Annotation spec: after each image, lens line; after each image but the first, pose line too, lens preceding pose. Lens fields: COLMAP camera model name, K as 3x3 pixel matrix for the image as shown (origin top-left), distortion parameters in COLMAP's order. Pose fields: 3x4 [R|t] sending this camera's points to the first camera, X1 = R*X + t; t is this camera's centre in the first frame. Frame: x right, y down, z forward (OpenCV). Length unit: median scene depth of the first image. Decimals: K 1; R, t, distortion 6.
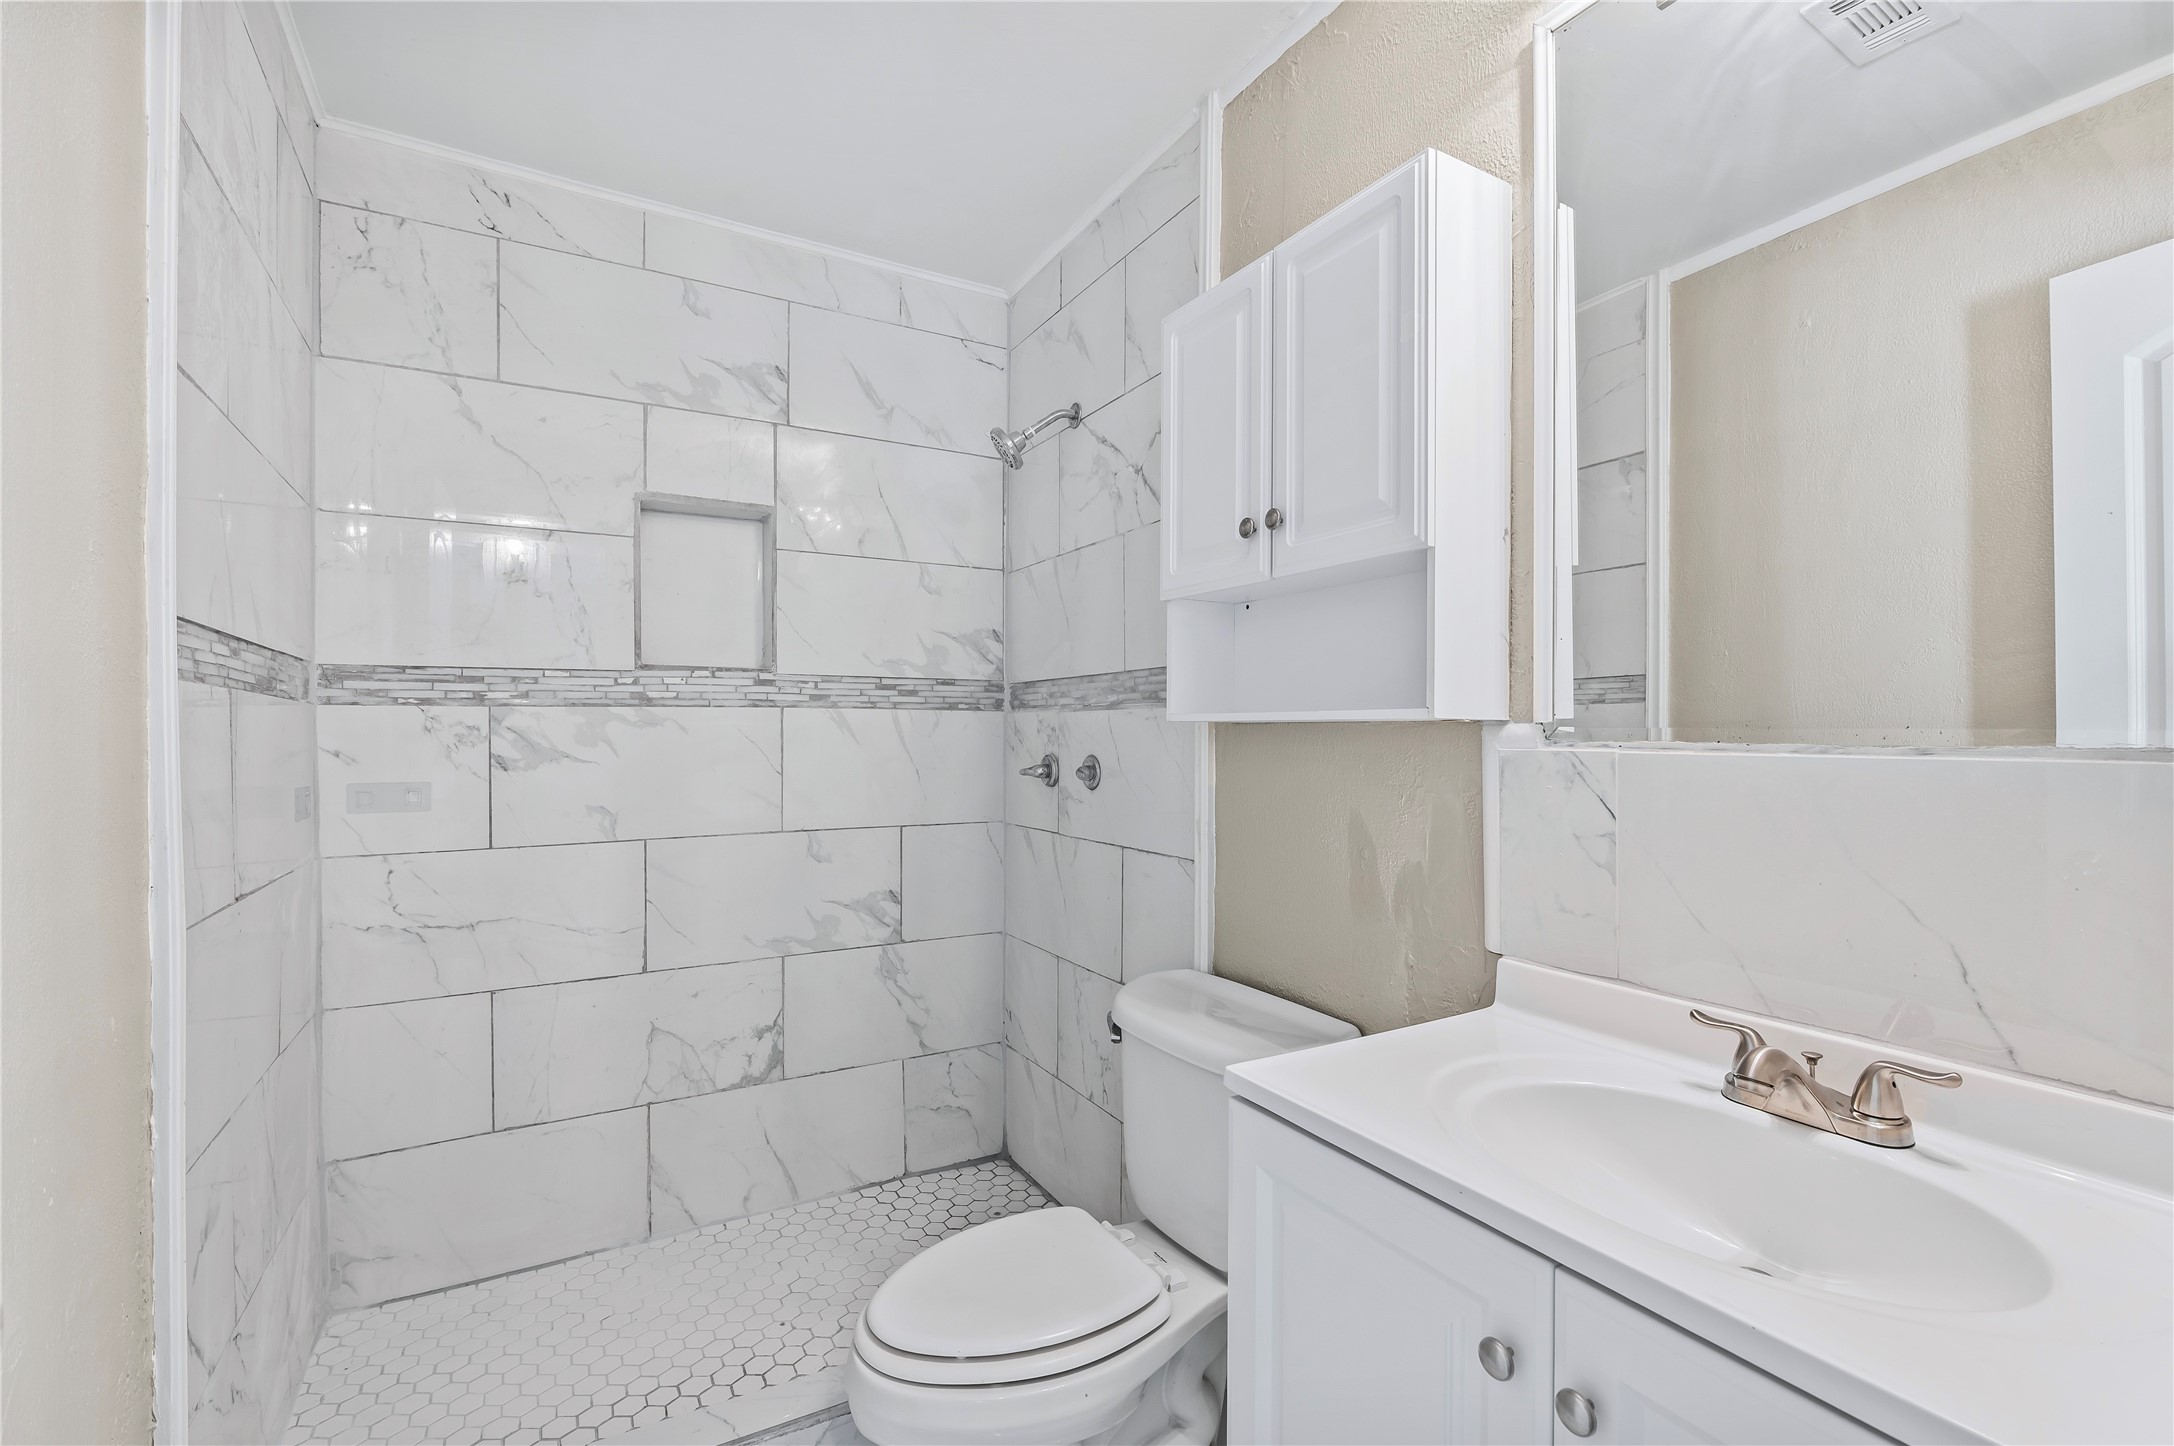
lens RADIAL K [[980.2, 0, 1084.5], [0, 980.2, 716.6], [0, 0, 1]] dist [-0.002805, -0.000172]
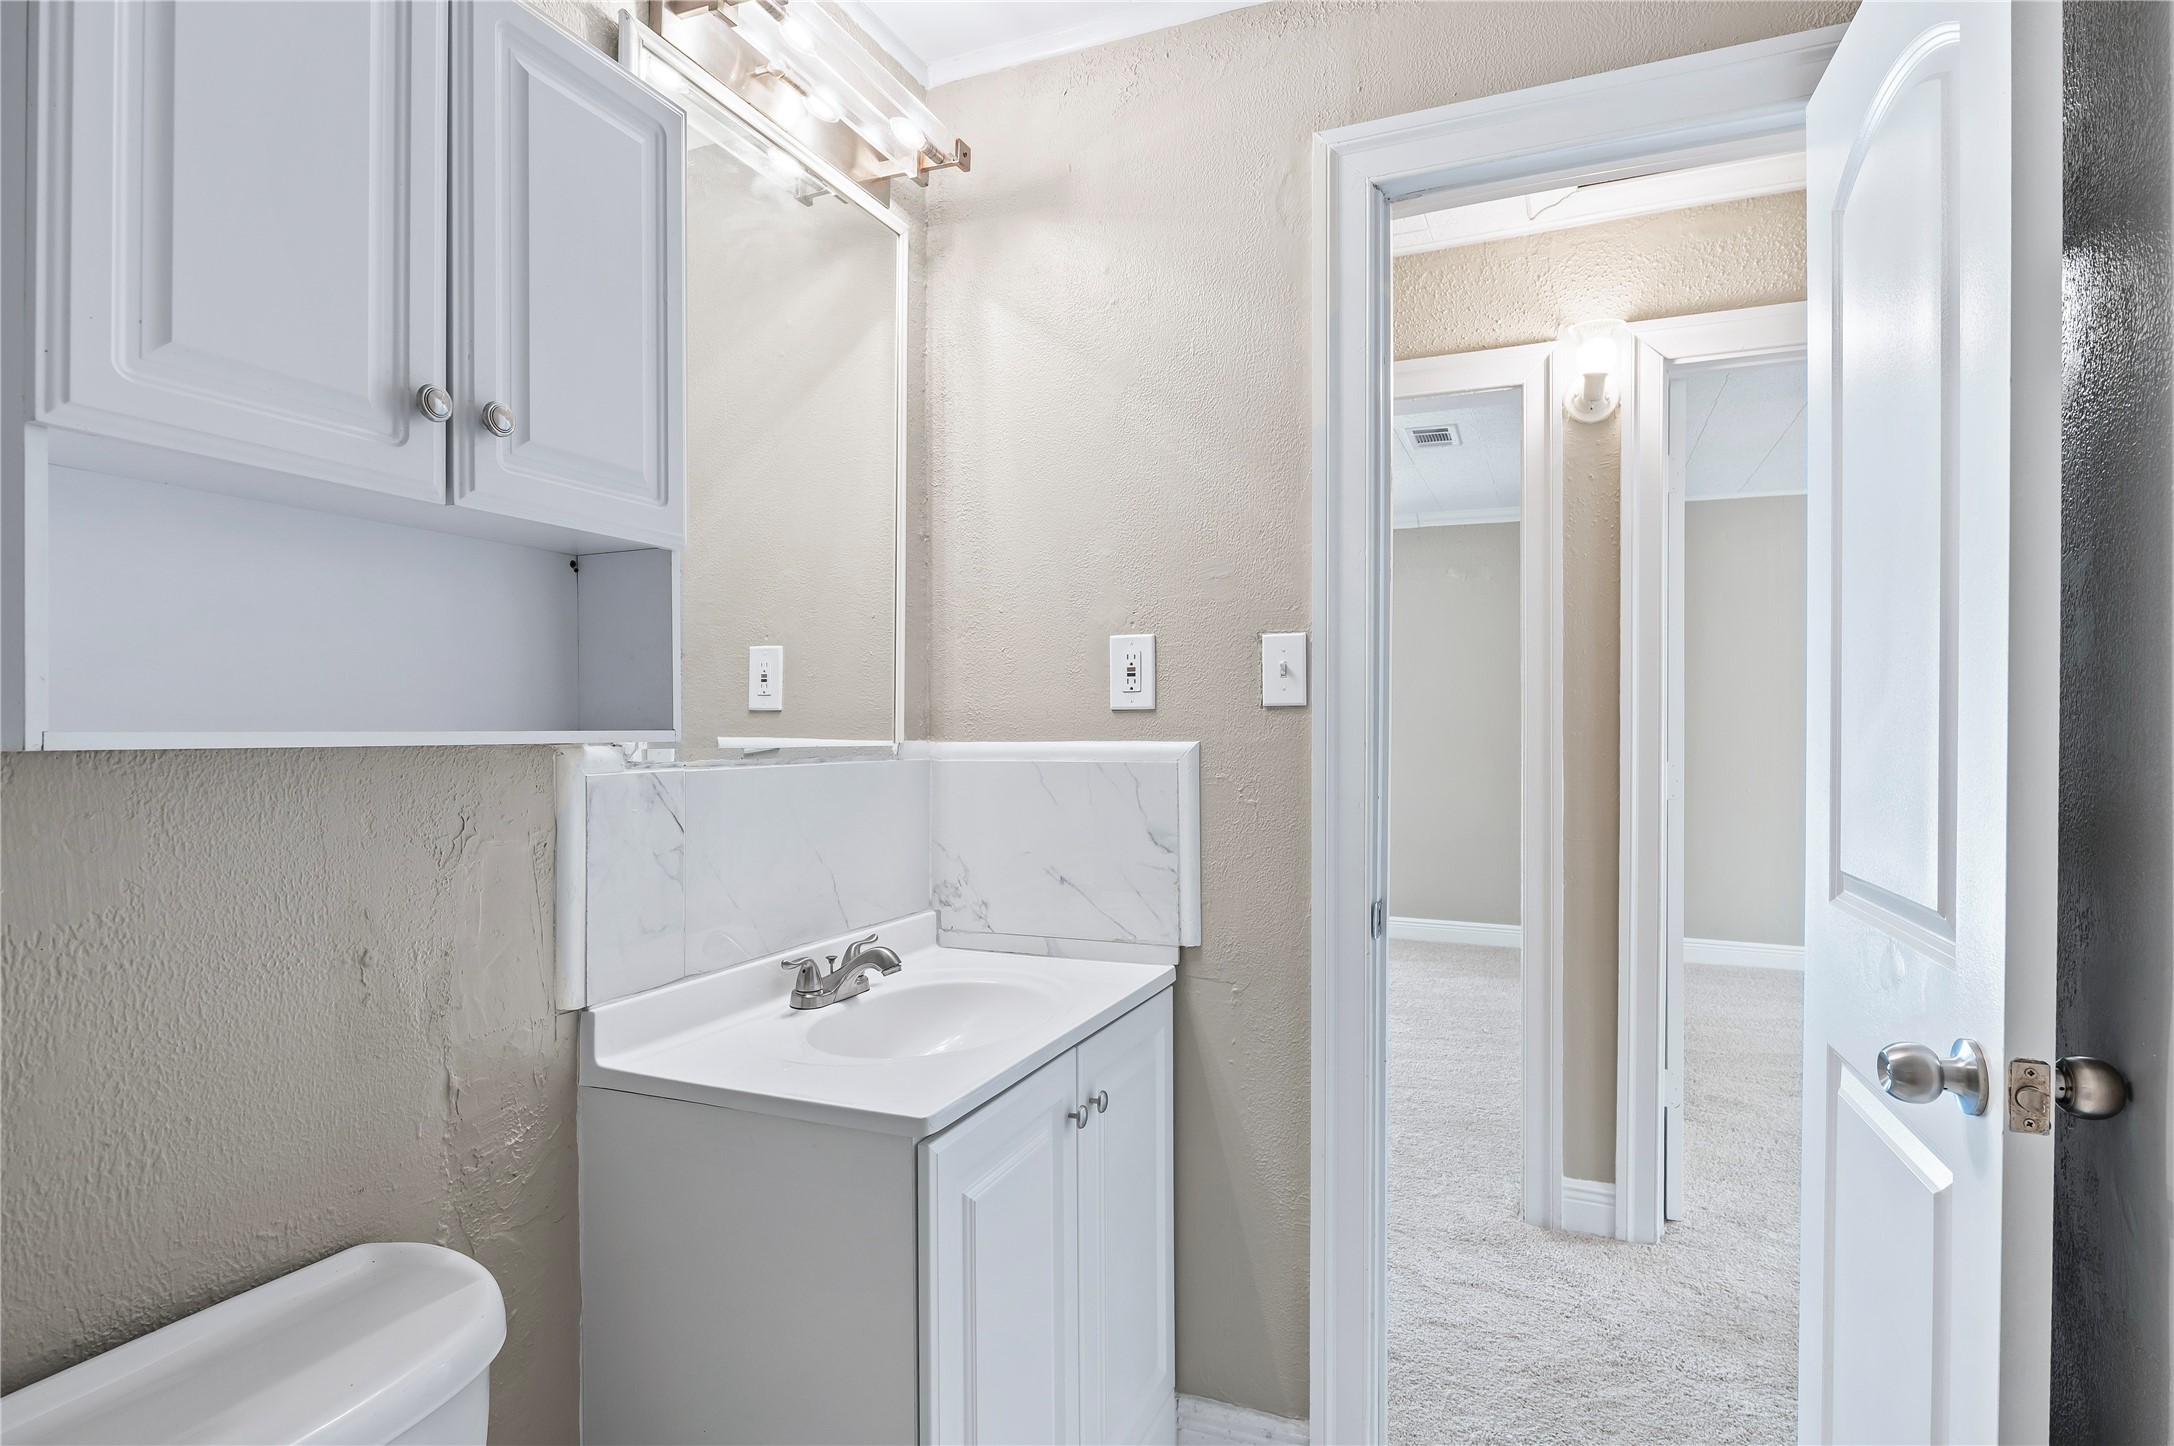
lens RADIAL K [[1120.1, 0, 1085.8], [0, 1120.1, 734.4], [0, 0, 1]] dist [-0.001280, -0.000080]
pose [[-0.597843, 0.003490, 0.801605, -0.713682], [0.002387, 0.999994, -0.002573, -0.000346], [-0.801609, 0.000375, -0.597848, 1.349728]]
